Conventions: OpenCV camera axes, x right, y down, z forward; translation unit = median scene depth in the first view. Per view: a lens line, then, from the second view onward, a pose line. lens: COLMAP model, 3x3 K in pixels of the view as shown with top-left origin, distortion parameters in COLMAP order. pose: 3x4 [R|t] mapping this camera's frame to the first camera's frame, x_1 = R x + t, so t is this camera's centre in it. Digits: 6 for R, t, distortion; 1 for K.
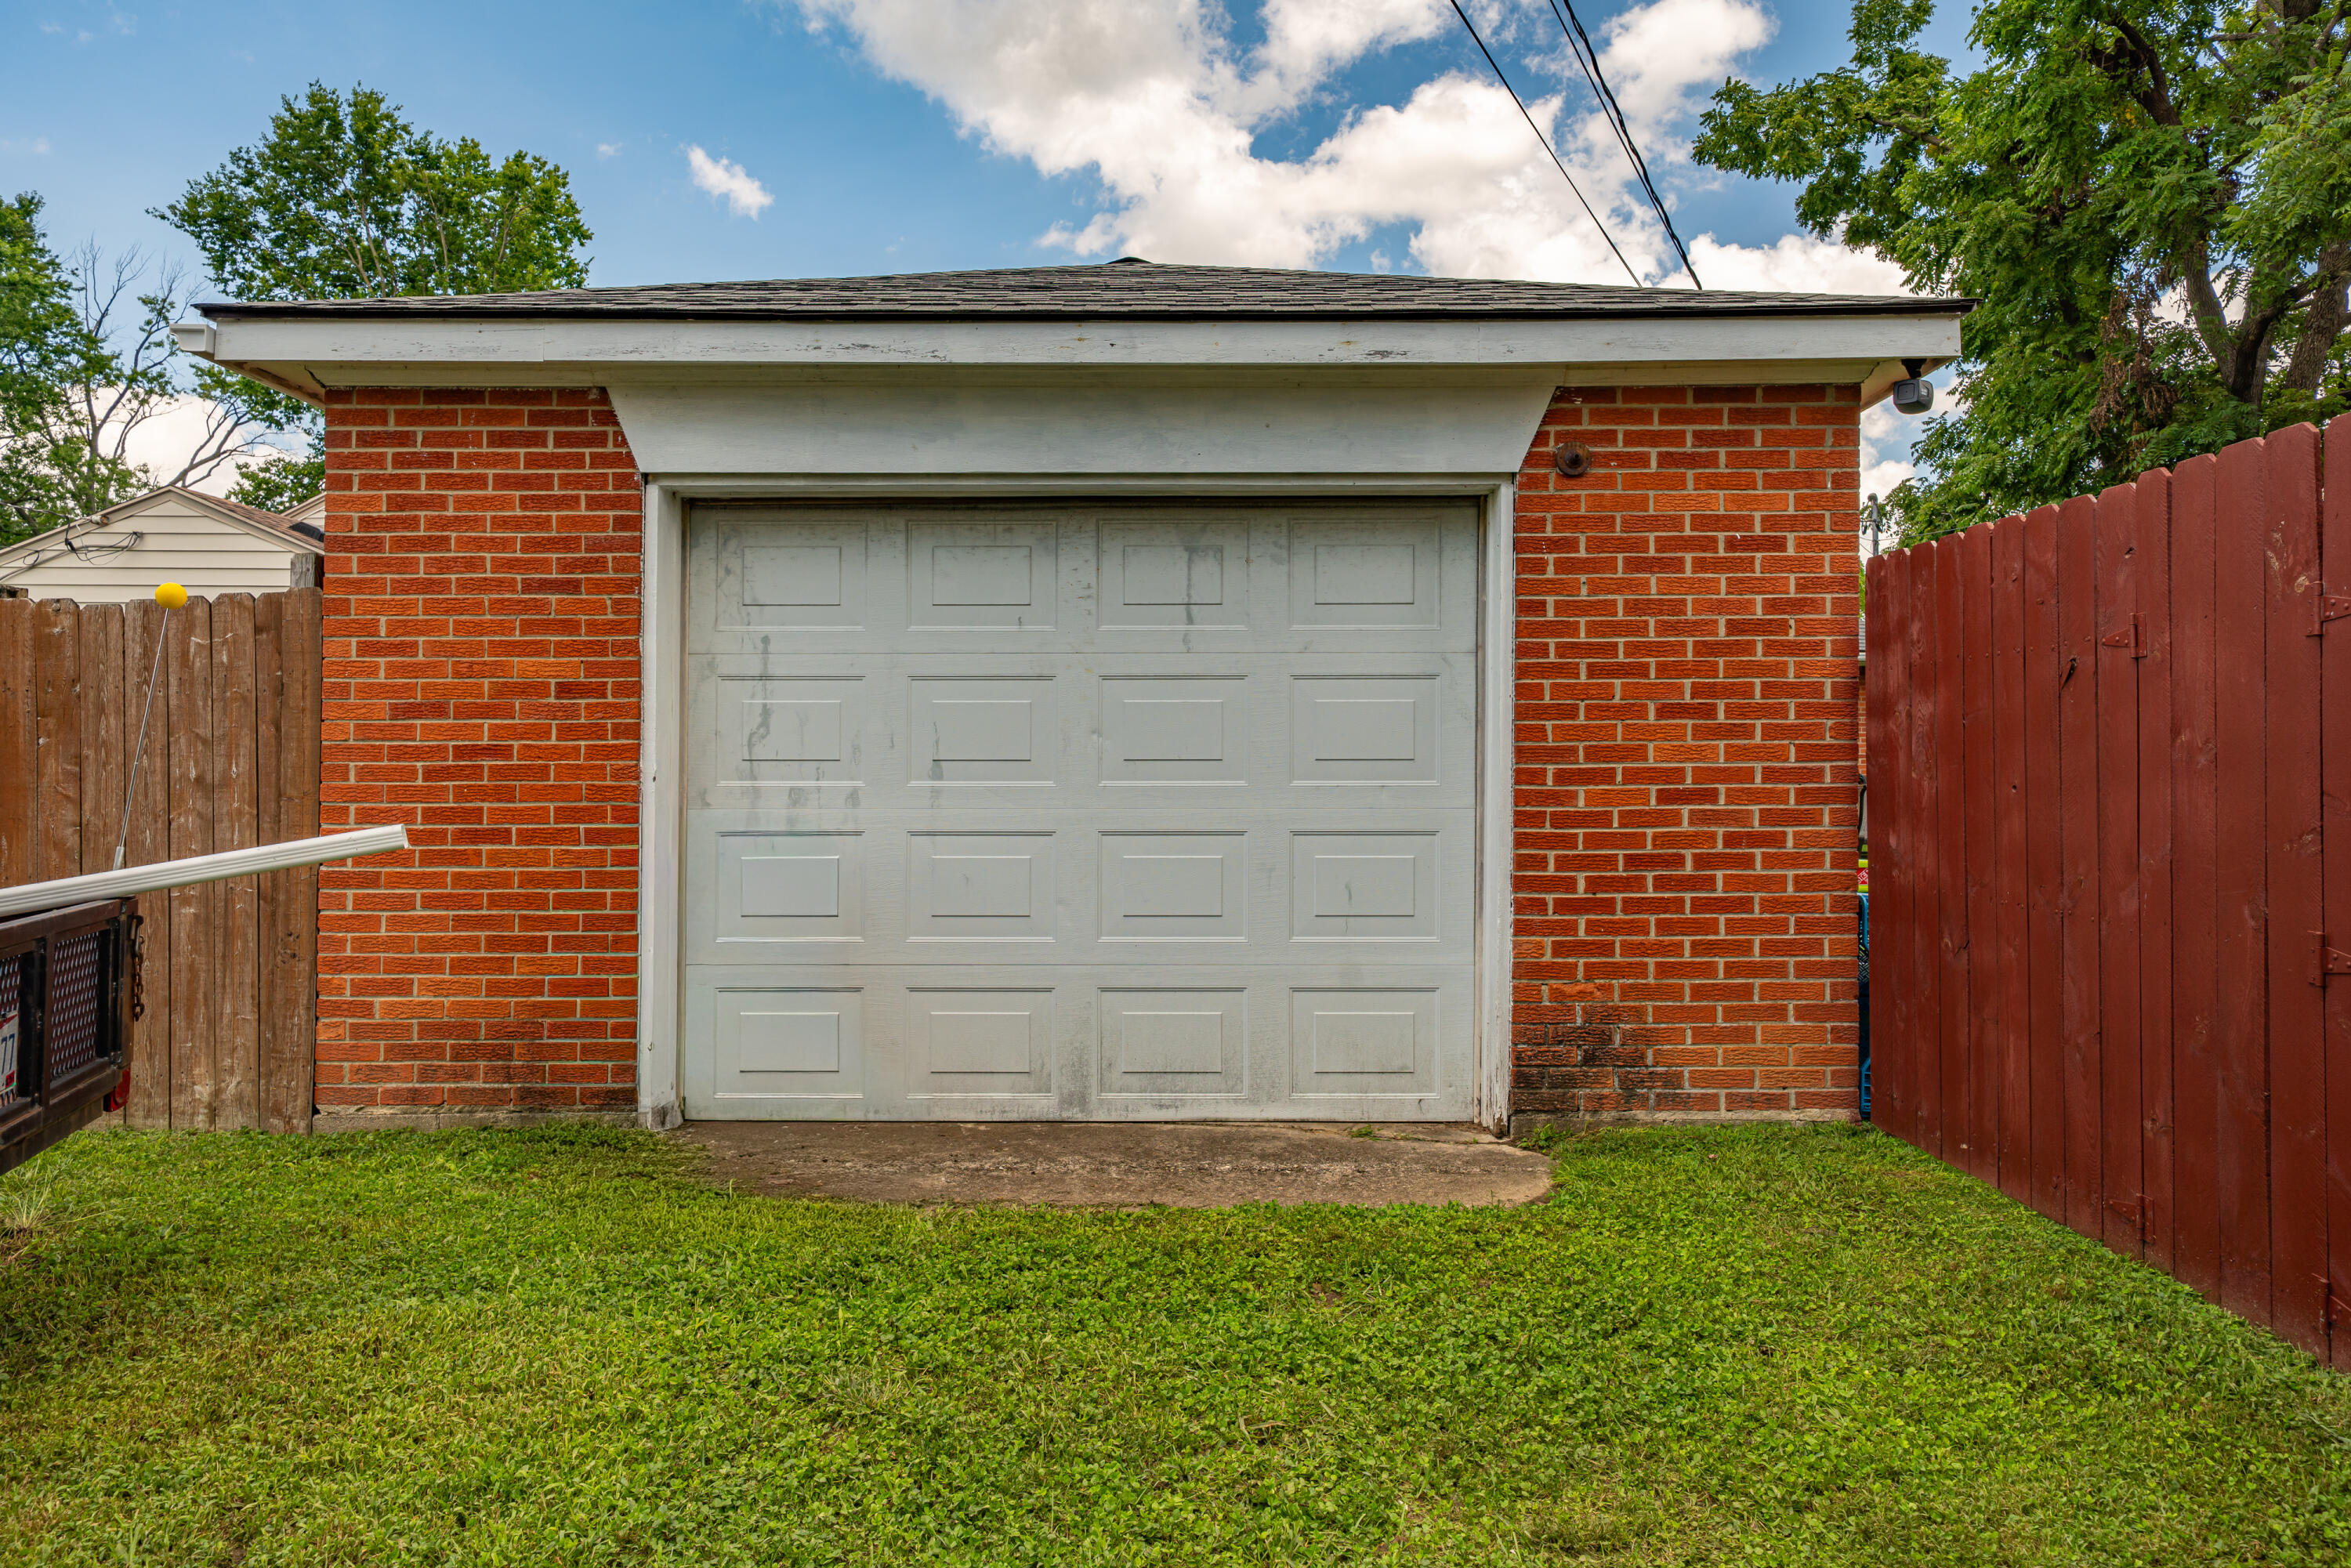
lens RADIAL K [[1428.9, 0, 1185.9], [0, 1428.9, 750.7], [0, 0, 1]] dist [-0.003020, 0.003315]
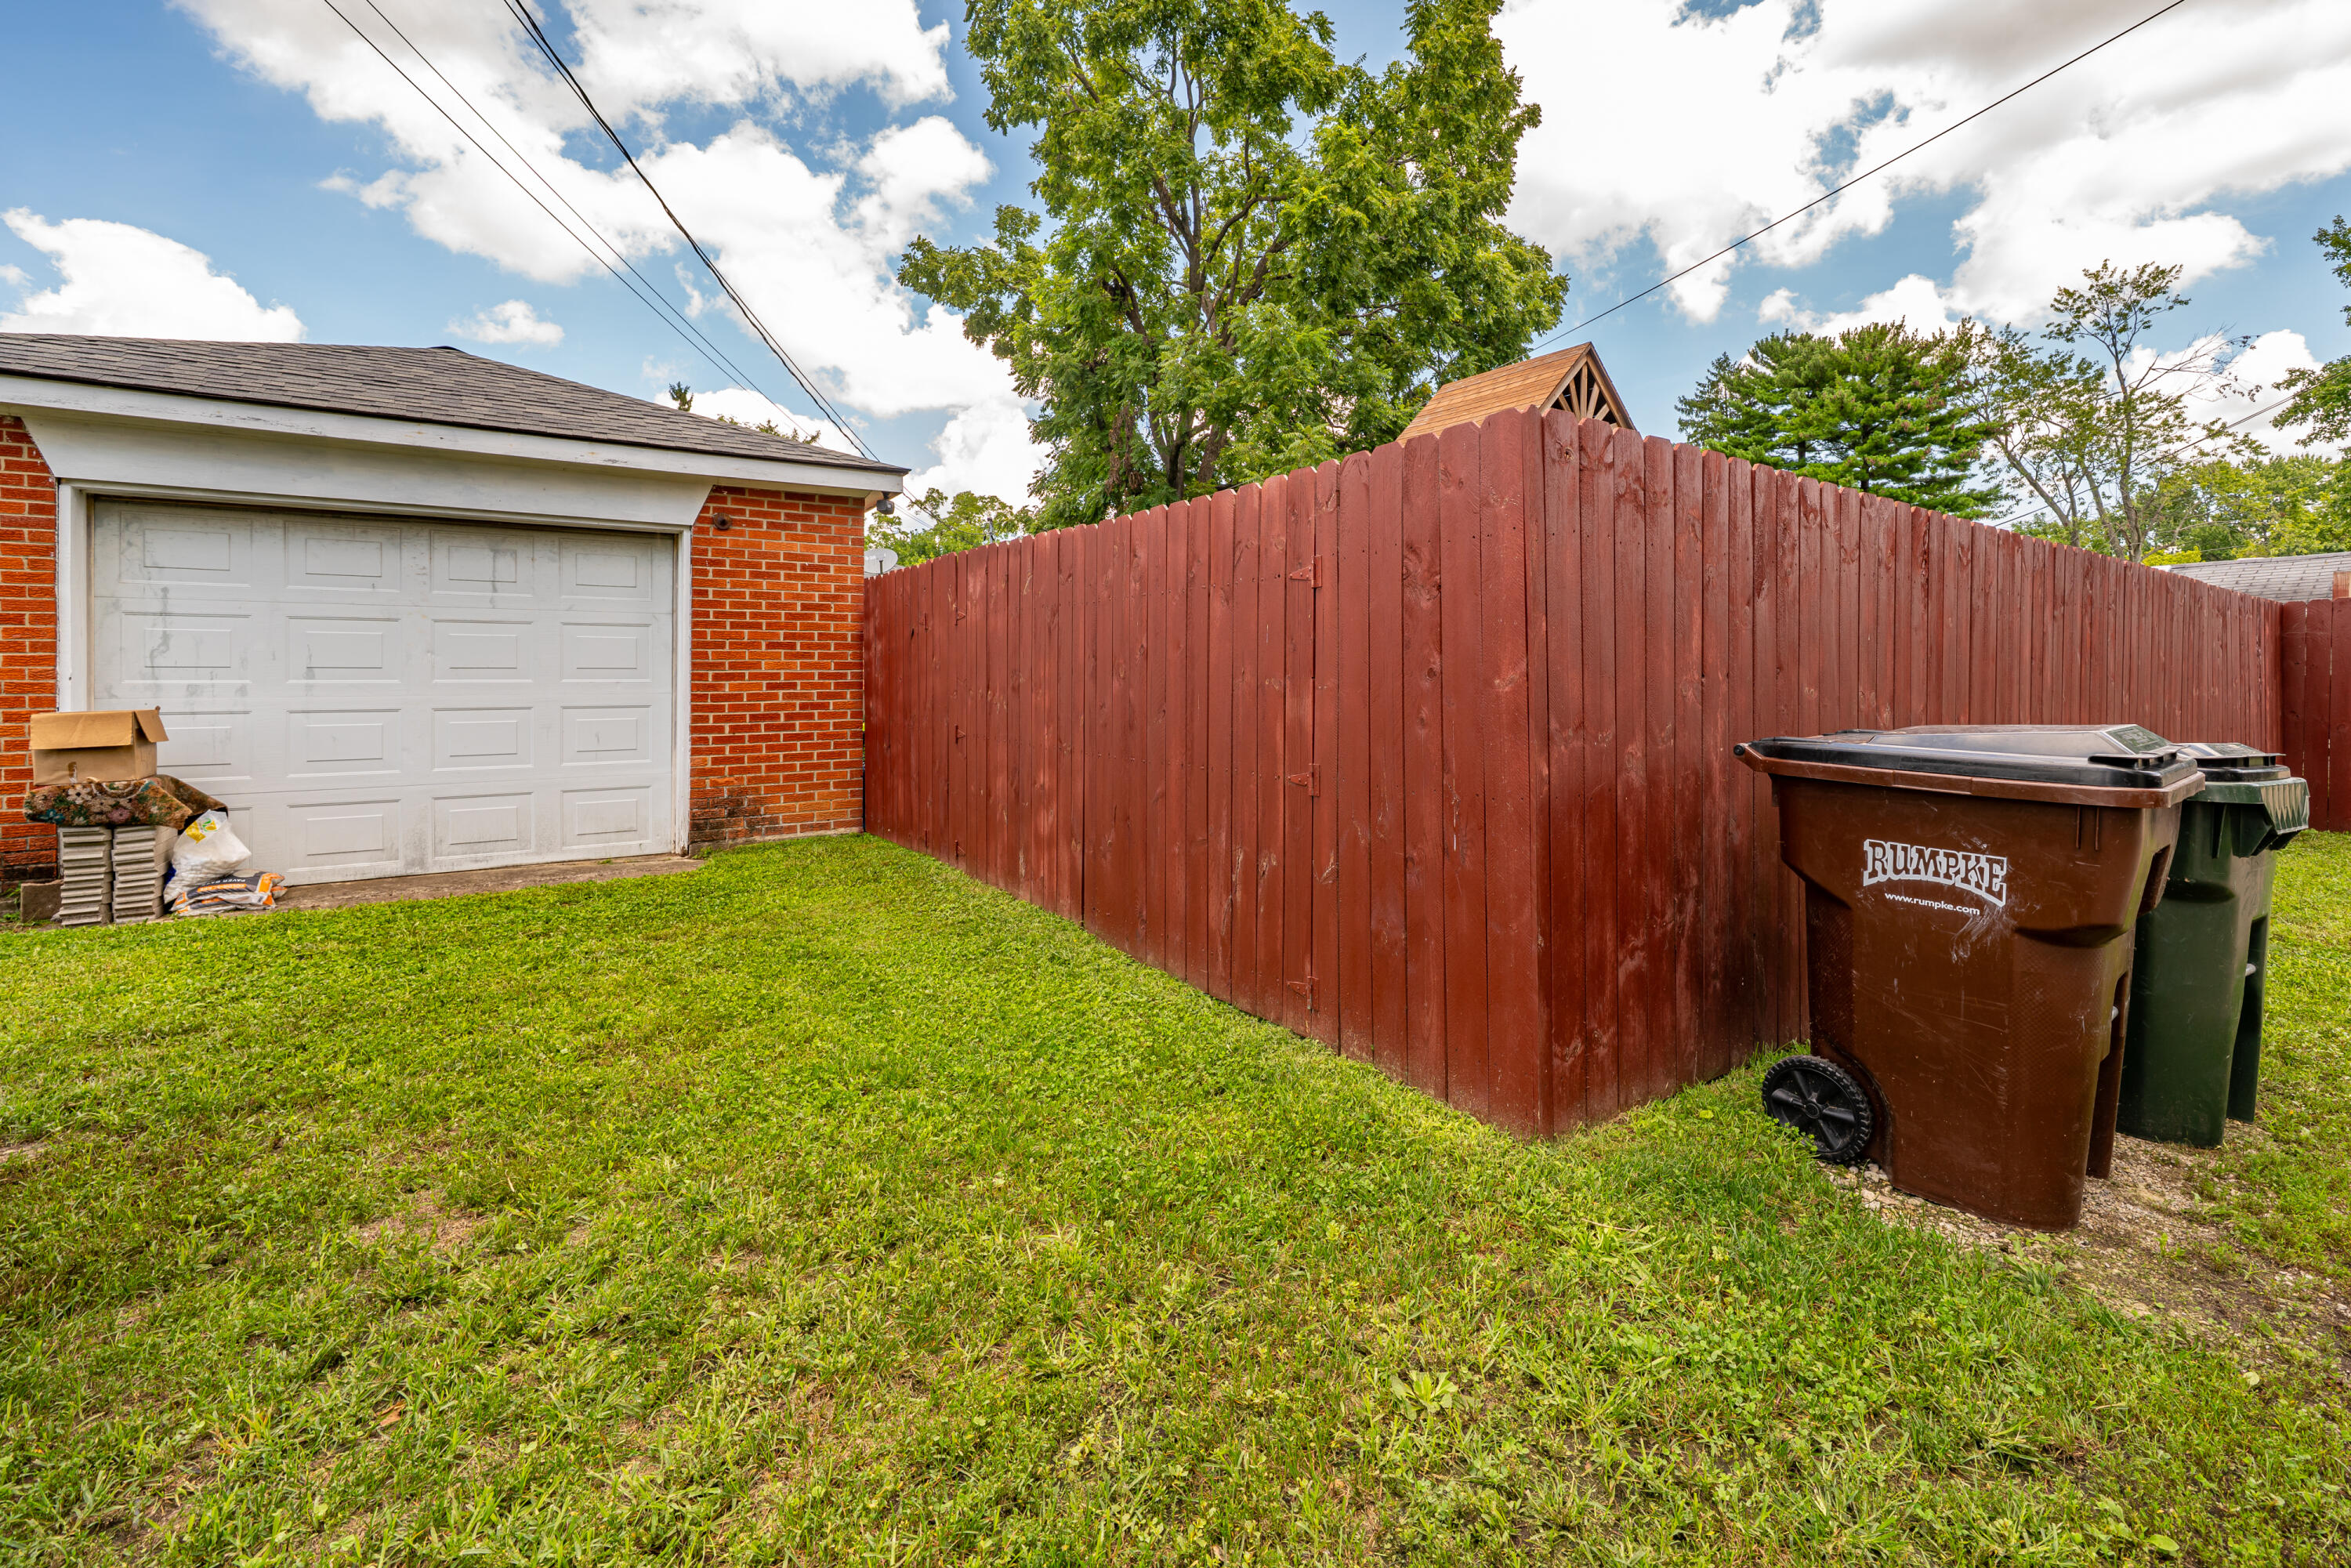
lens RADIAL K [[1034.4, 0, 1208.0], [0, 1034.4, 683.4], [0, 0, 1]] dist [0.000828, -0.000038]
pose [[0.824554, -0.003739, 0.565770, 0.005669], [-0.003400, 0.999927, 0.011564, 0.007846], [-0.565772, -0.011459, 0.824482, -0.596189]]
